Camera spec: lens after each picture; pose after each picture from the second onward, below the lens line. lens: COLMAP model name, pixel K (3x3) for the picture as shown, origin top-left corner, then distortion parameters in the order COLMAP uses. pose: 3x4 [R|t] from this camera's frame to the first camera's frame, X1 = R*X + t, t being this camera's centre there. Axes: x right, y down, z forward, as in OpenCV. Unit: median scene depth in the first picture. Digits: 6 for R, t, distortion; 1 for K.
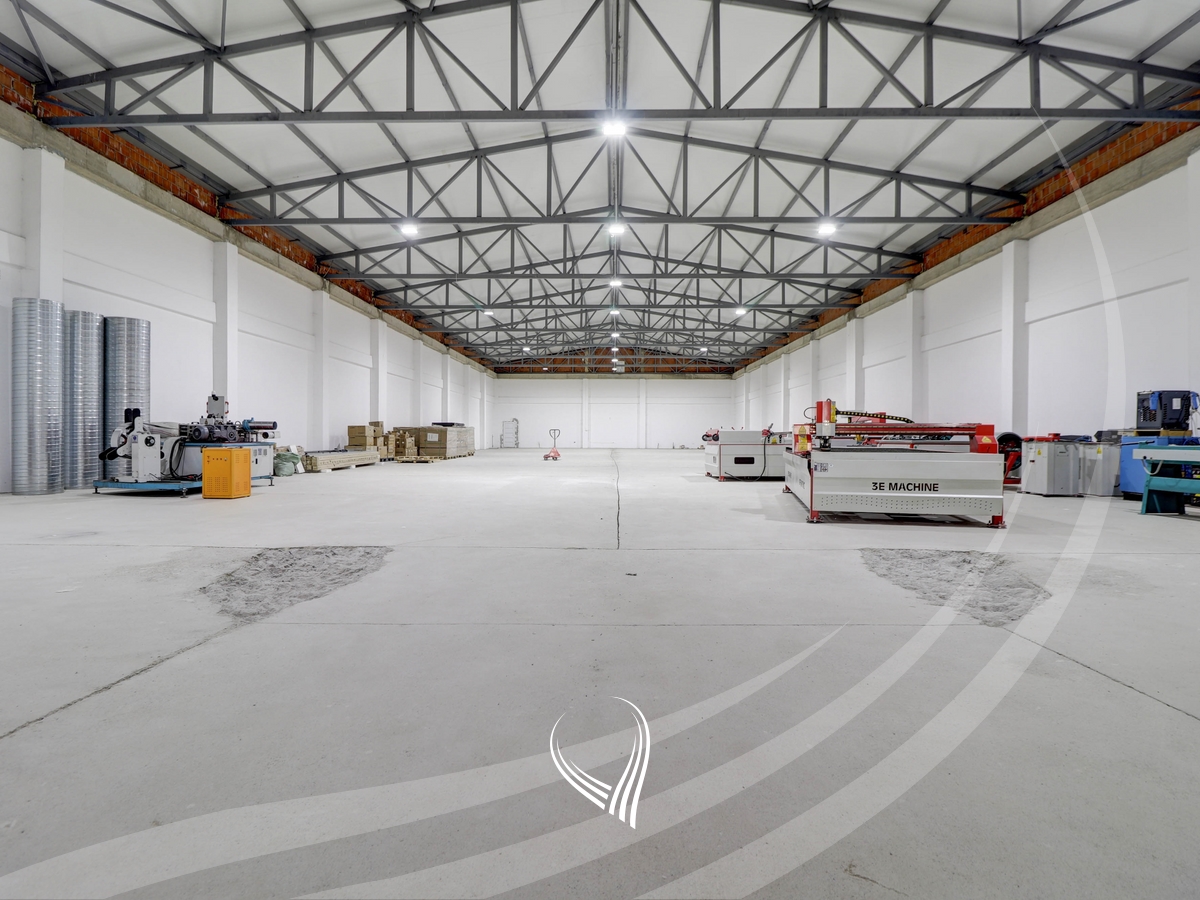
lens RADIAL K [[646.0, 0, 603.1], [0, 646.0, 451.4], [0, 0, 1]] dist [0.004429, -0.012102]
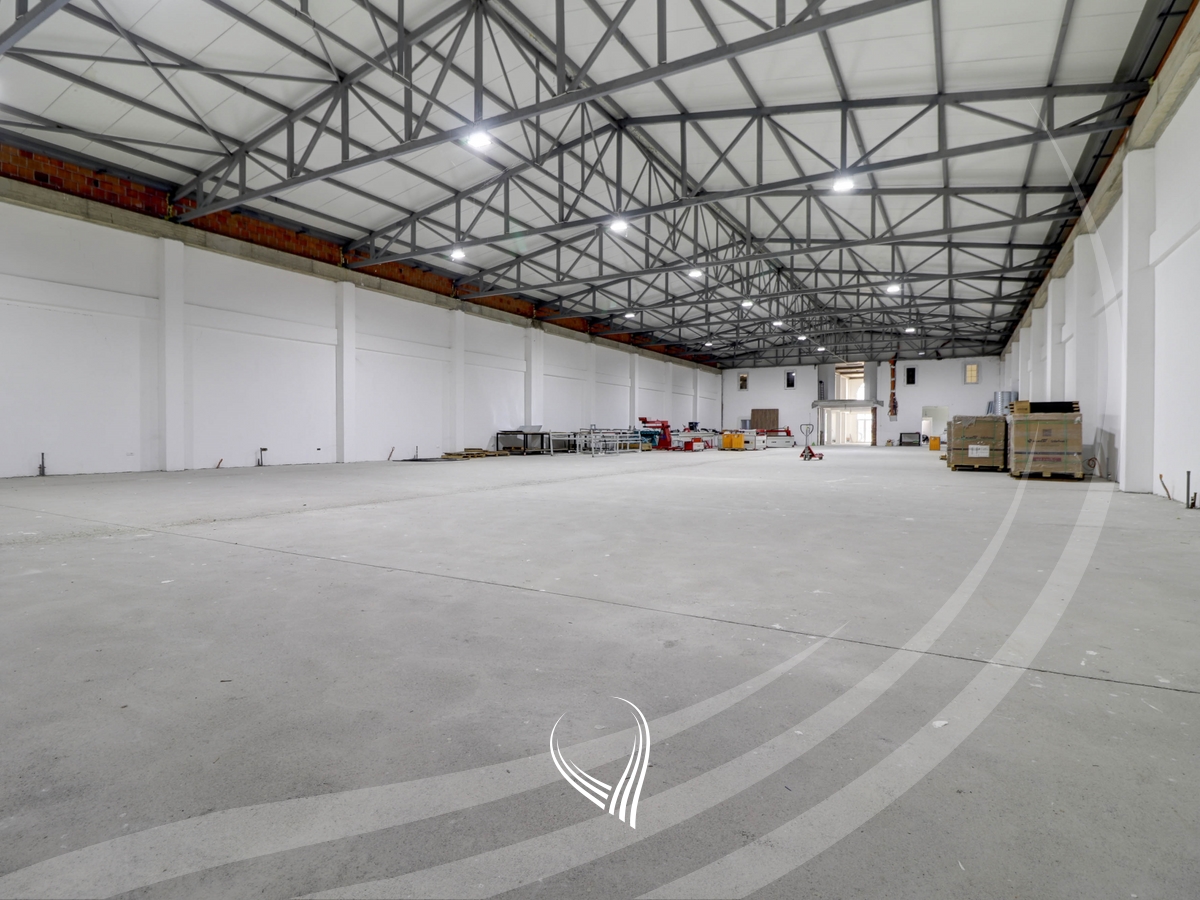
lens RADIAL K [[646.0, 0, 596.2], [0, 646.0, 451.1], [0, 0, 1]] dist [0.004429, -0.012102]
pose [[0.877247, 0.011406, -0.479904, 0.427013], [-0.008935, 0.999932, 0.007435, -0.001060], [0.479956, -0.002234, 0.877290, 0.105436]]
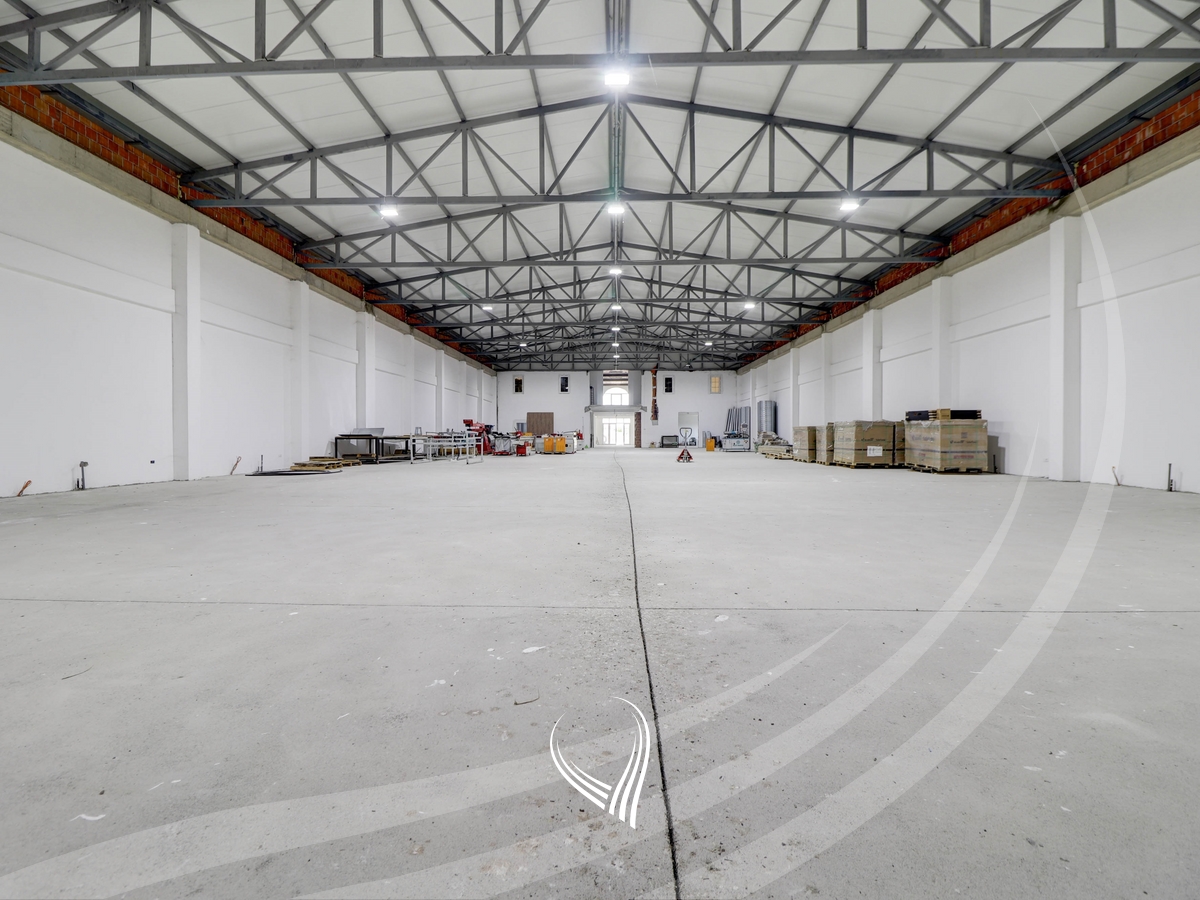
lens RADIAL K [[646.0, 0, 599.1], [0, 646.0, 447.5], [0, 0, 1]] dist [0.004429, -0.012102]
pose [[0.999955, -0.005209, -0.007903, 0.000468], [0.005175, 0.999977, -0.004404, -0.002850], [0.007925, 0.004363, 0.999959, 0.092170]]
